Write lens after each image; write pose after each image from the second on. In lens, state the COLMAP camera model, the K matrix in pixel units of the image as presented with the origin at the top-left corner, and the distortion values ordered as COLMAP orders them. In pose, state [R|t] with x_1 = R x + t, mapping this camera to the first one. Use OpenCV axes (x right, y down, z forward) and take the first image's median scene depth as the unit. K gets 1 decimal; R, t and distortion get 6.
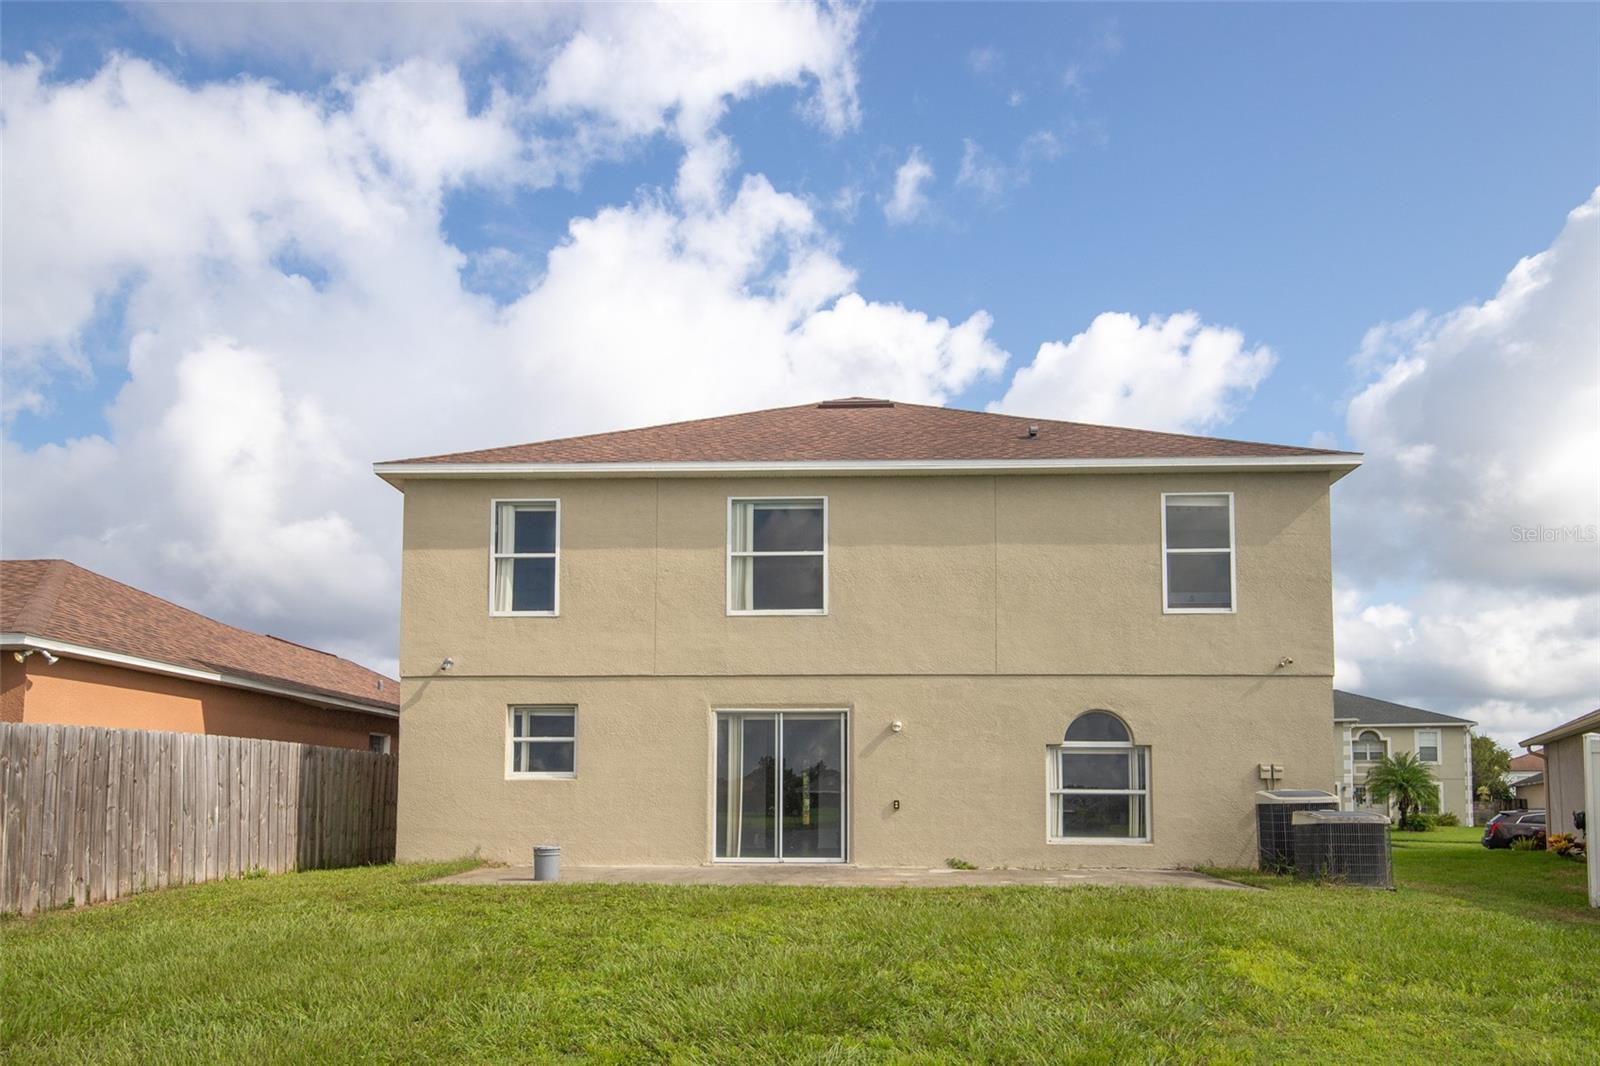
lens RADIAL K [[1147.1, 0, 796.1], [0, 1147.1, 733.7], [0, 0, 1]] dist [0.007276, 0.000707]
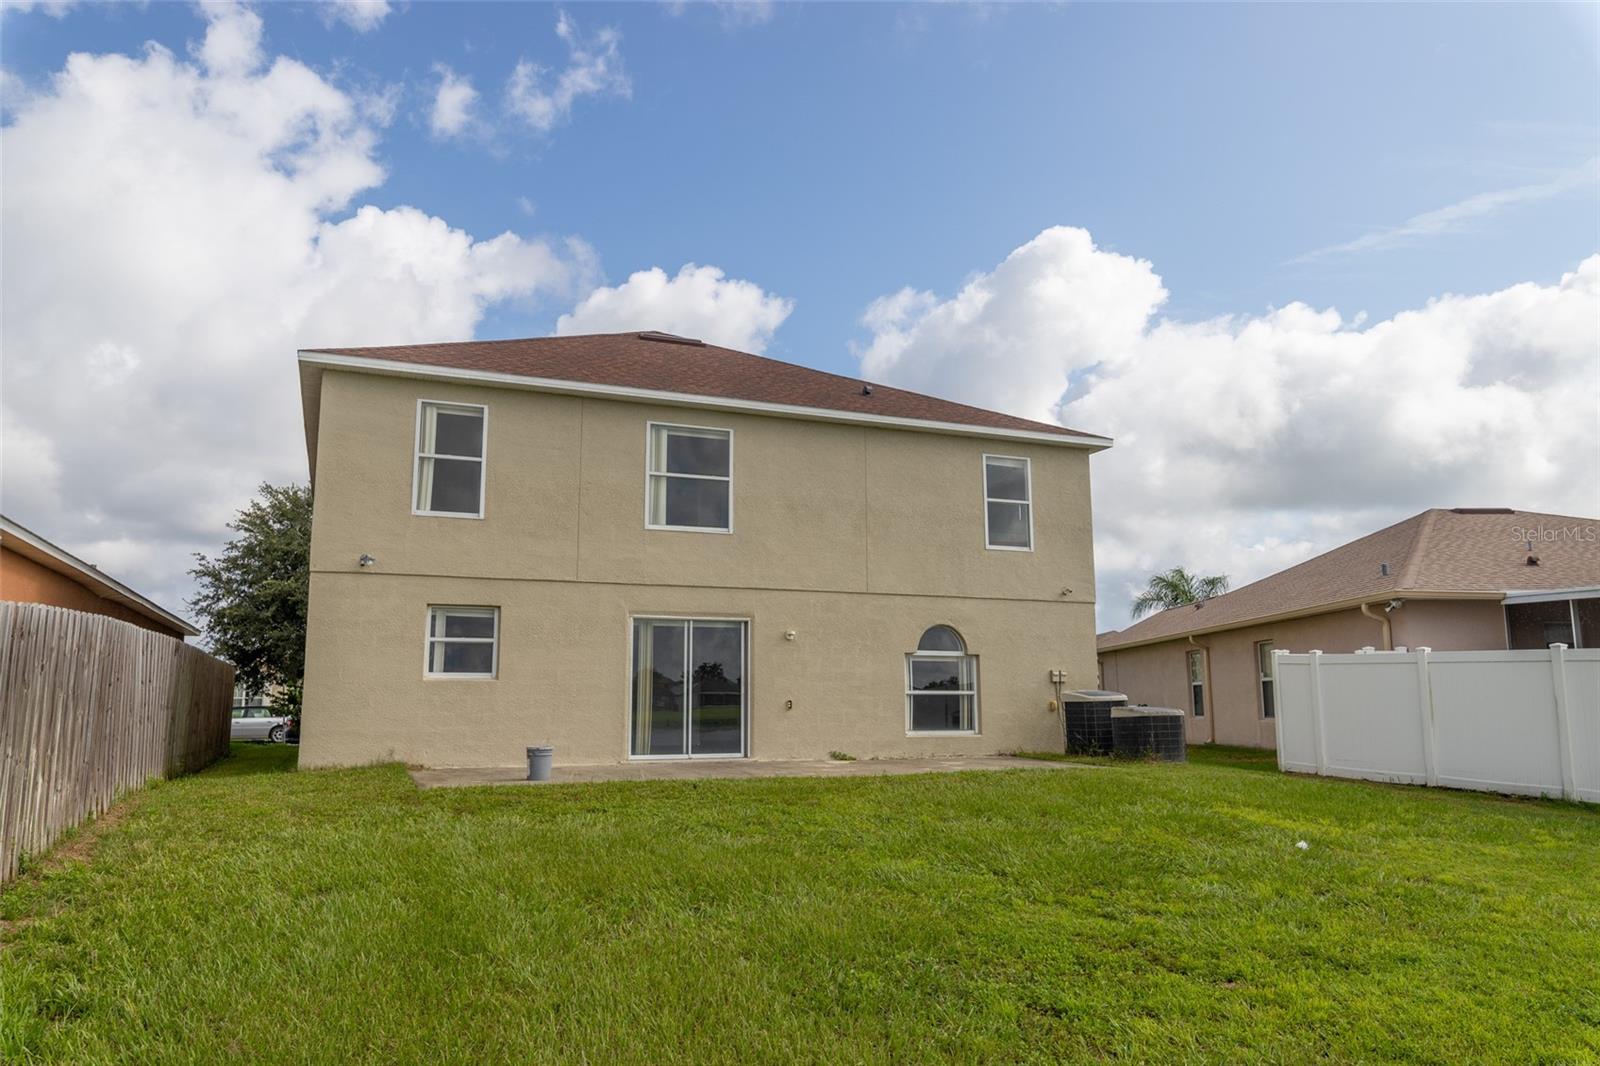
lens RADIAL K [[1110.7, 0, 800.0], [0, 1110.7, 533.0], [0, 0, 1]] dist [-0.024302, 0.001994]
pose [[0.904498, 0.059741, 0.422273, -0.369982], [-0.020635, 0.995111, -0.096582, -0.000859], [-0.425979, 0.078644, 0.901309, -0.006974]]
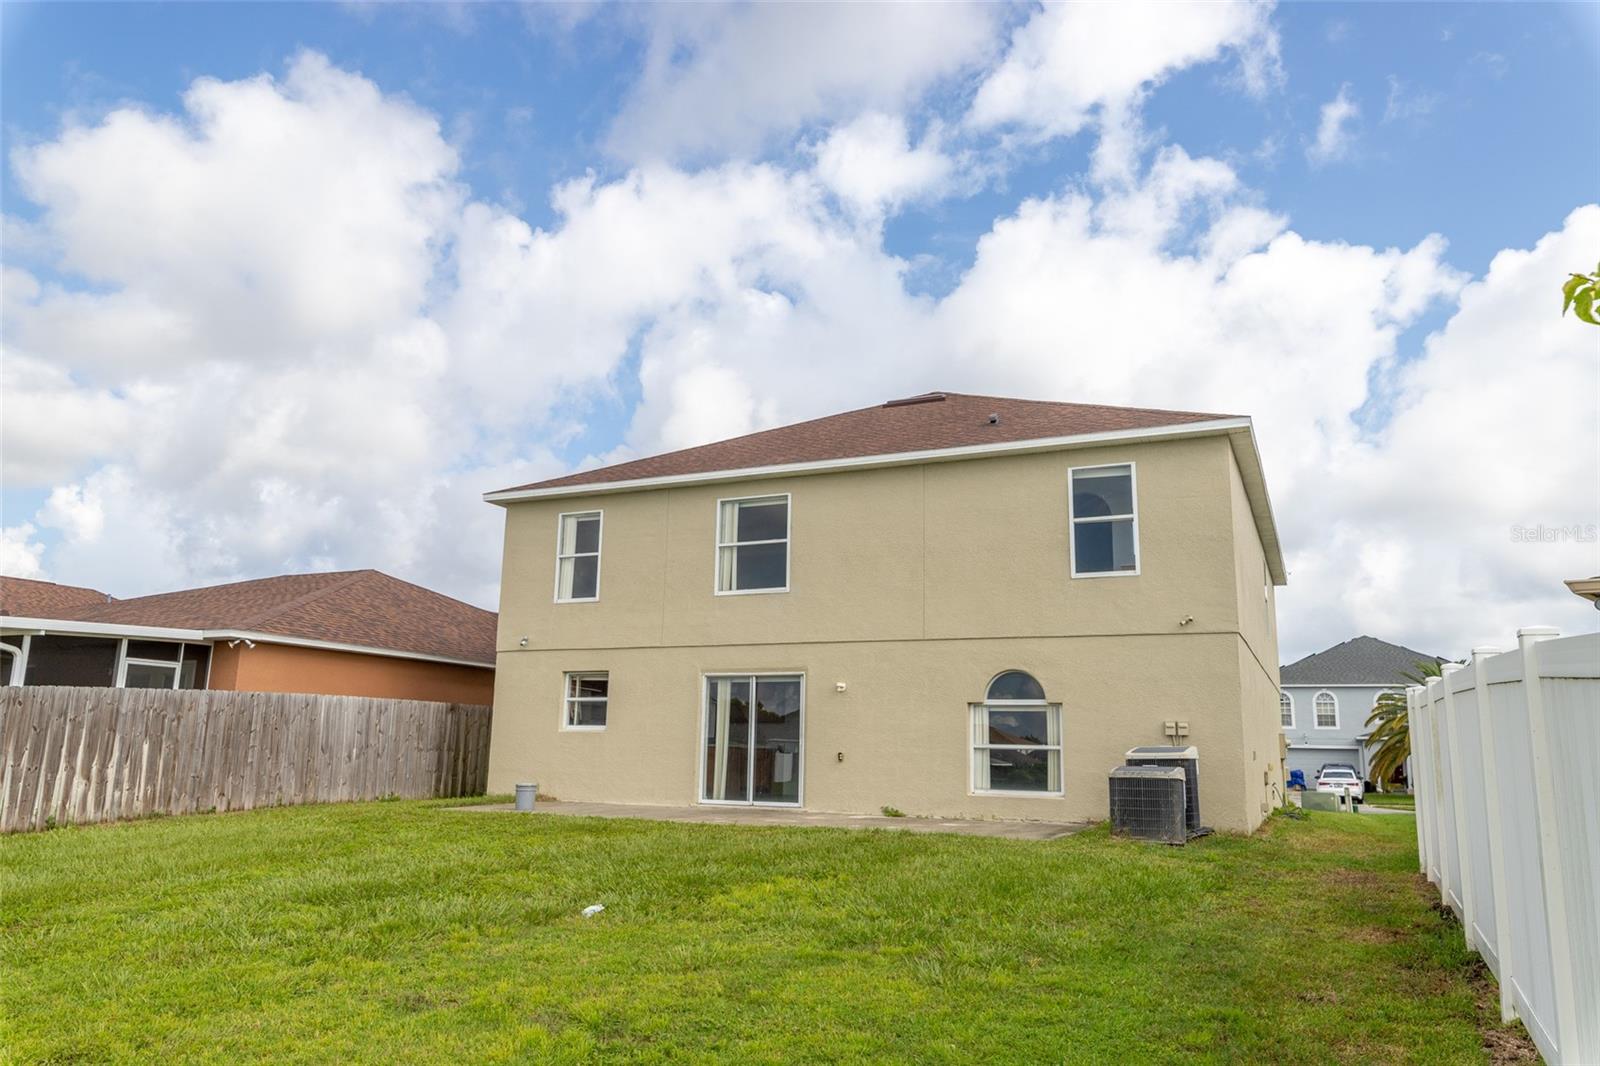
lens RADIAL K [[1110.7, 0, 800.0], [0, 1110.7, 533.0], [0, 0, 1]] dist [-0.024302, 0.001994]
pose [[0.922085, -0.060565, -0.382218, 0.476229], [0.006243, 0.989877, -0.141792, -0.001520], [0.386936, 0.128358, 0.913129, -0.046829]]
